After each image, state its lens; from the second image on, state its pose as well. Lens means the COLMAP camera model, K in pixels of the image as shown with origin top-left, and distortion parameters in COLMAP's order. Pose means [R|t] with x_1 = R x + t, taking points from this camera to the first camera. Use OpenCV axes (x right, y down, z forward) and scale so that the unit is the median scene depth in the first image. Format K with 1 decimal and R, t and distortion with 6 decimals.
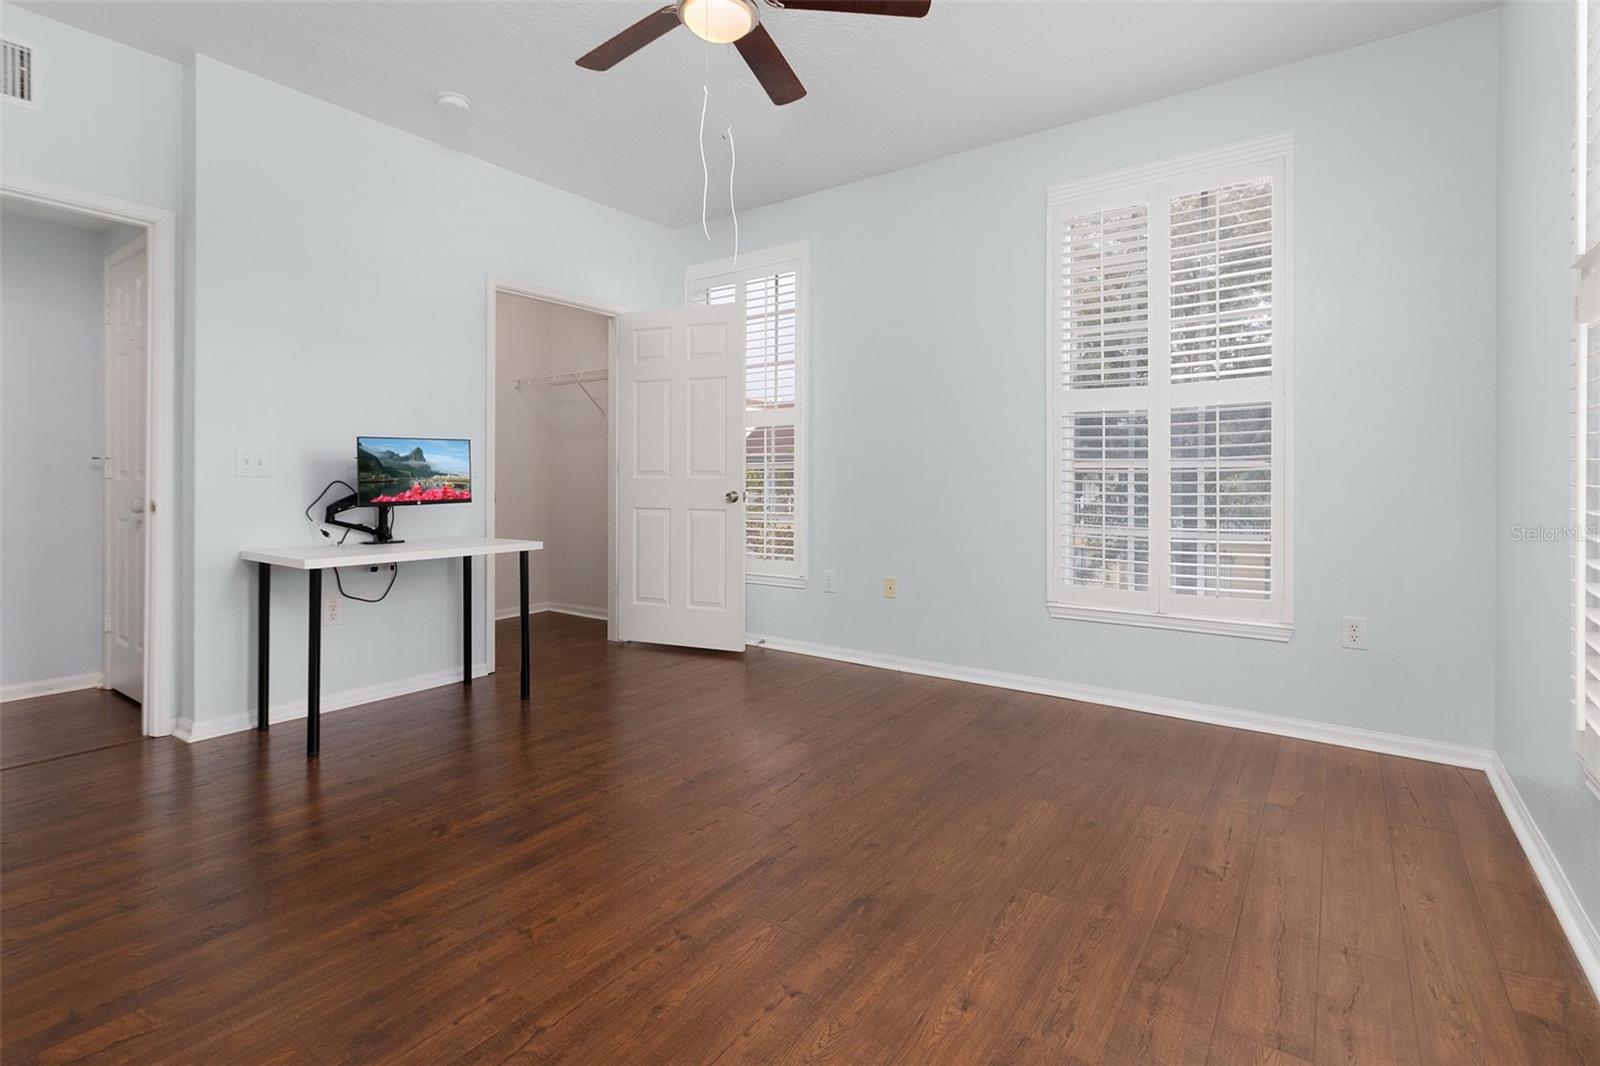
lens RADIAL K [[746.9, 0, 816.3], [0, 746.9, 488.2], [0, 0, 1]] dist [0.005773, -0.000567]
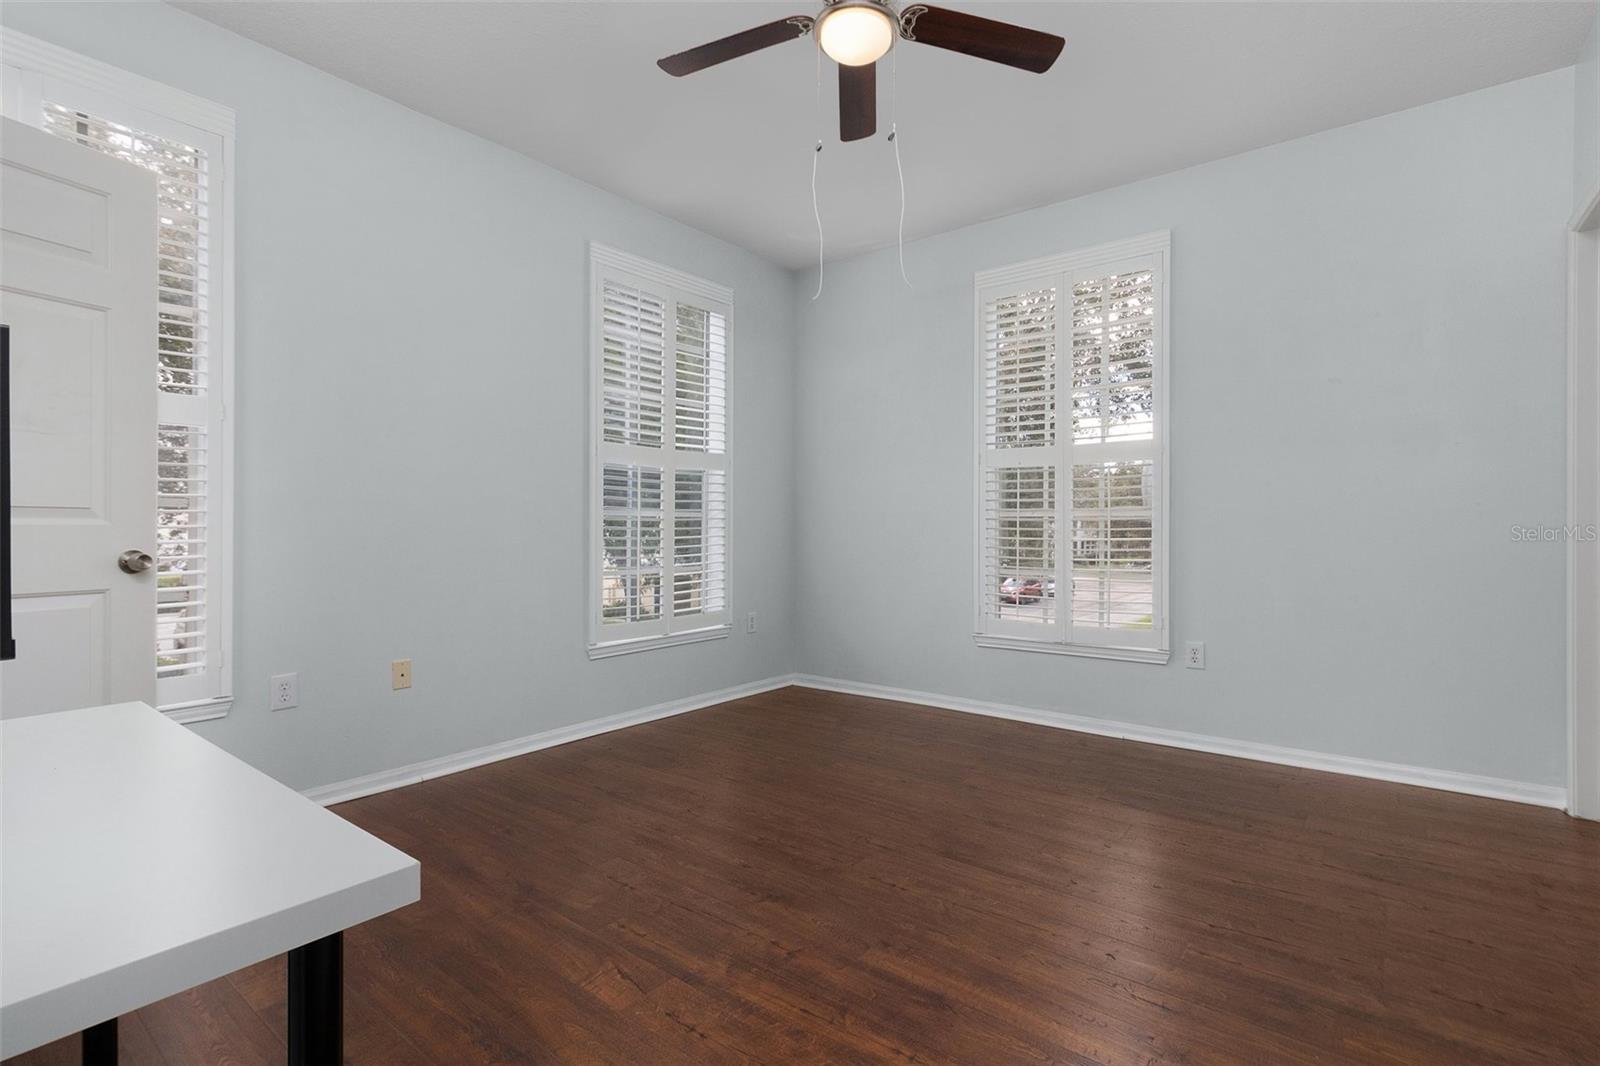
lens RADIAL K [[746.9, 0, 800.9], [0, 746.9, 529.7], [0, 0, 1]] dist [0.005773, -0.000567]
pose [[0.054514, -0.002553, 0.998510, -0.871566], [0.013086, 0.999913, 0.001842, -0.005617], [-0.998427, 0.012966, 0.054543, 0.819675]]
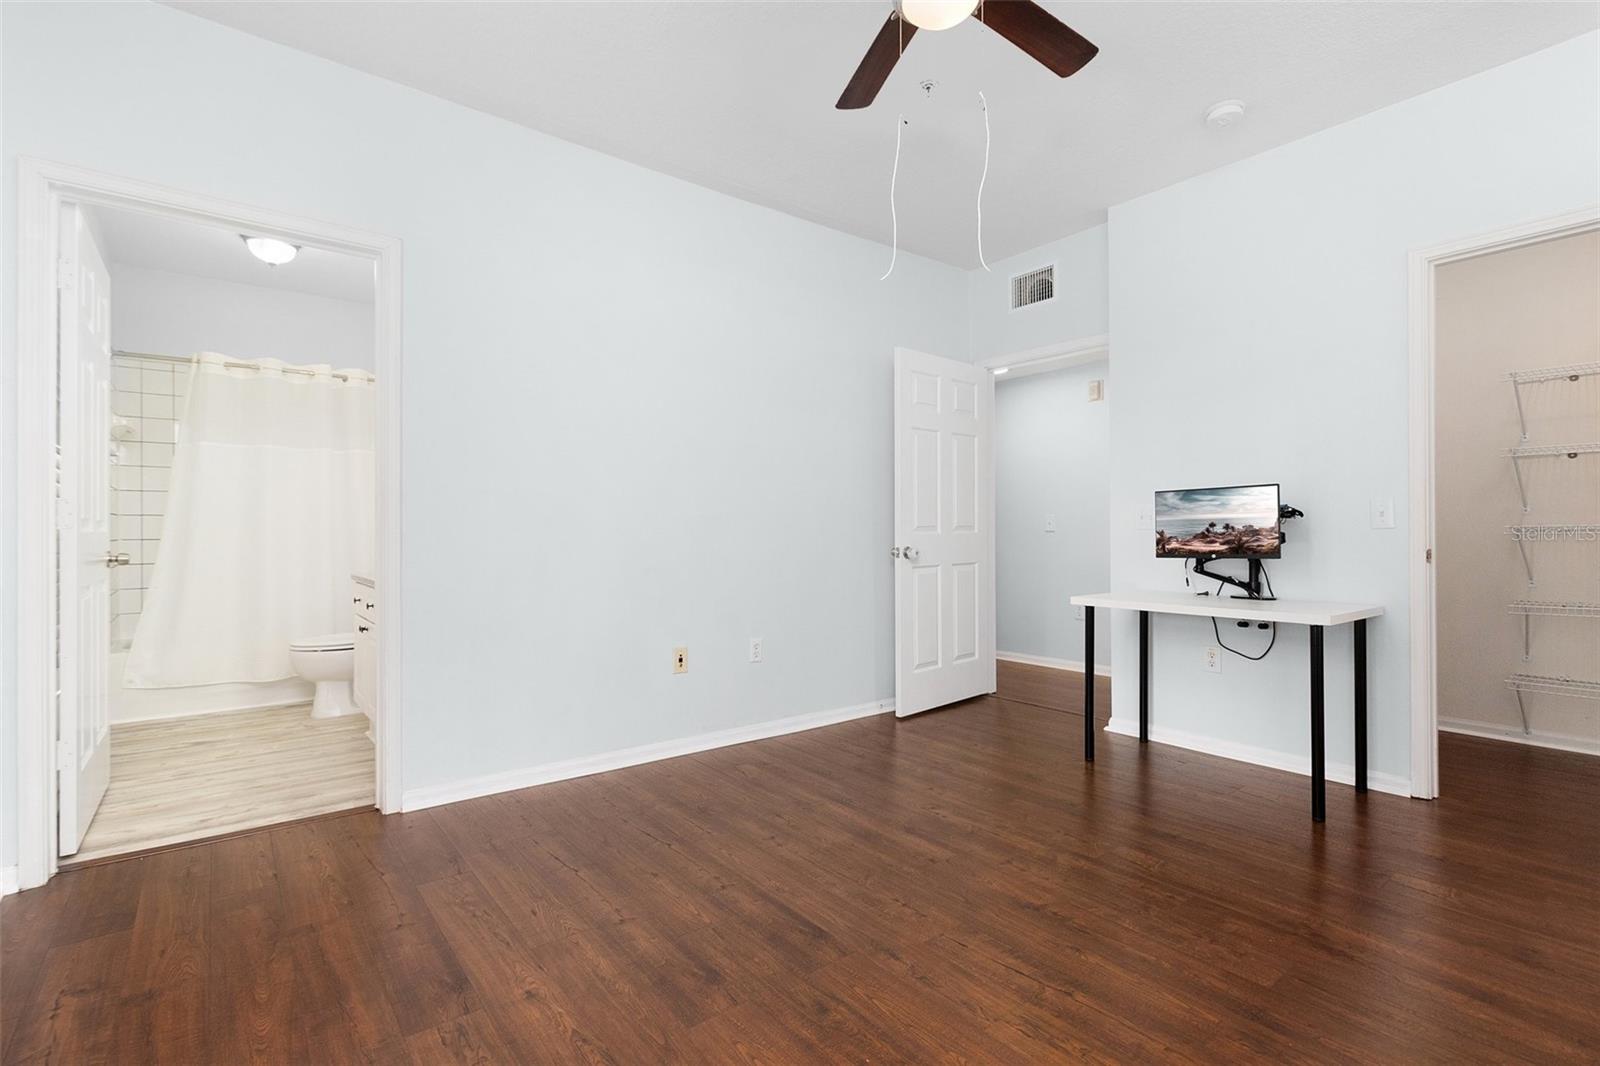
lens RADIAL K [[746.9, 0, 797.1], [0, 746.9, 534.4], [0, 0, 1]] dist [0.005773, -0.000567]
pose [[-0.292079, 0.000487, -0.956394, 0.599213], [-0.010609, 0.999937, 0.003749, -0.006265], [0.956335, 0.011241, -0.292055, 0.880265]]
